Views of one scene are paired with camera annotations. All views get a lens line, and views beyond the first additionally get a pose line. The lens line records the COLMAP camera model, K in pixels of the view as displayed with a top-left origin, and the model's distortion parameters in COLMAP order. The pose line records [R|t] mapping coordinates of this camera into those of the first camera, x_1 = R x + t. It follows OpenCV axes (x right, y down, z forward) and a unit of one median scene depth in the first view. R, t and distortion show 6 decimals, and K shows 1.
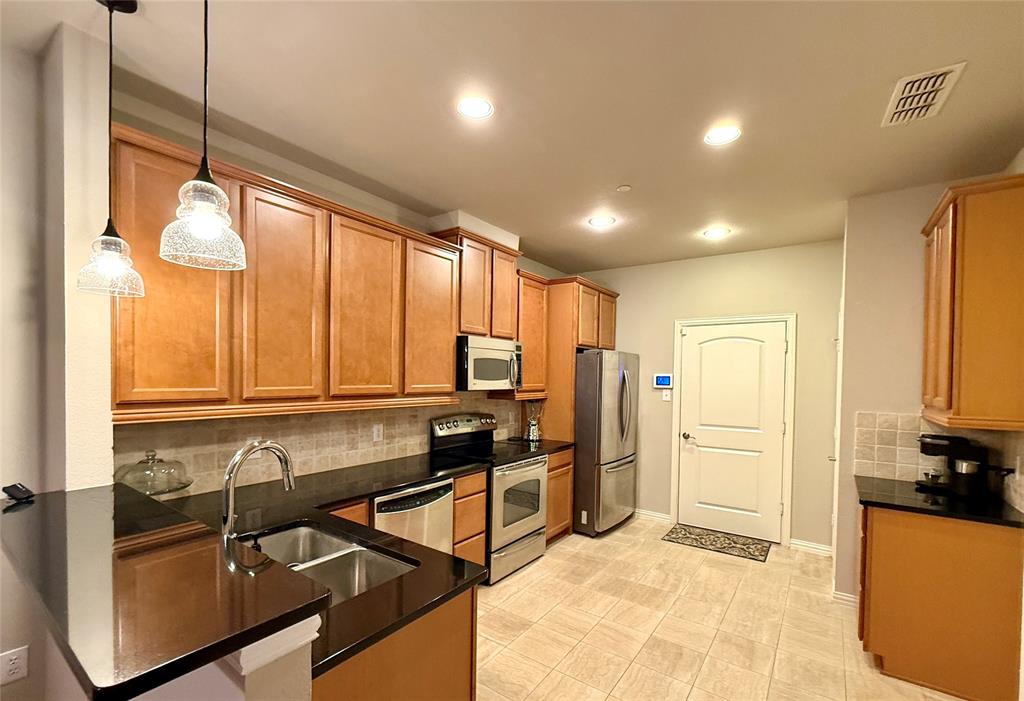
lens RADIAL K [[447.6, 0, 505.3], [0, 447.6, 384.0], [0, 0, 1]] dist [0.000096, -0.000130]
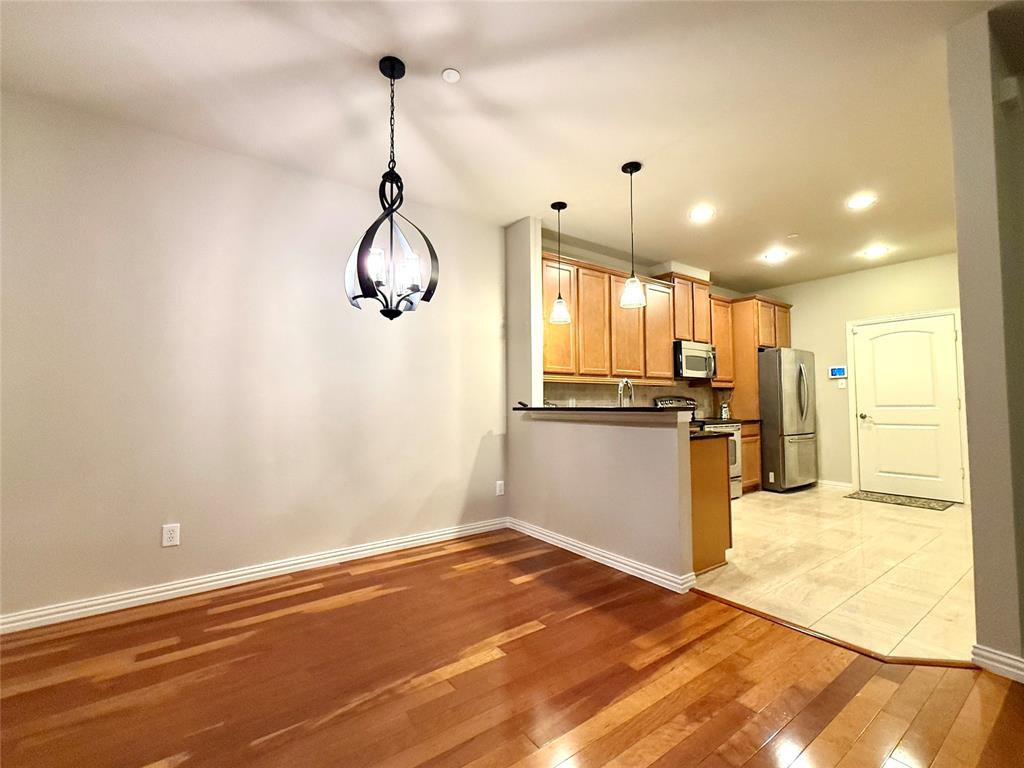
lens RADIAL K [[442.7, 0, 511.5], [0, 442.7, 386.6], [0, 0, 1]] dist [0.000181, -0.000867]
pose [[0.948929, -0.037145, -0.313296, -0.138221], [0.018577, 0.997900, -0.062044, 0.109672], [0.314943, 0.053056, 0.947627, -0.505567]]
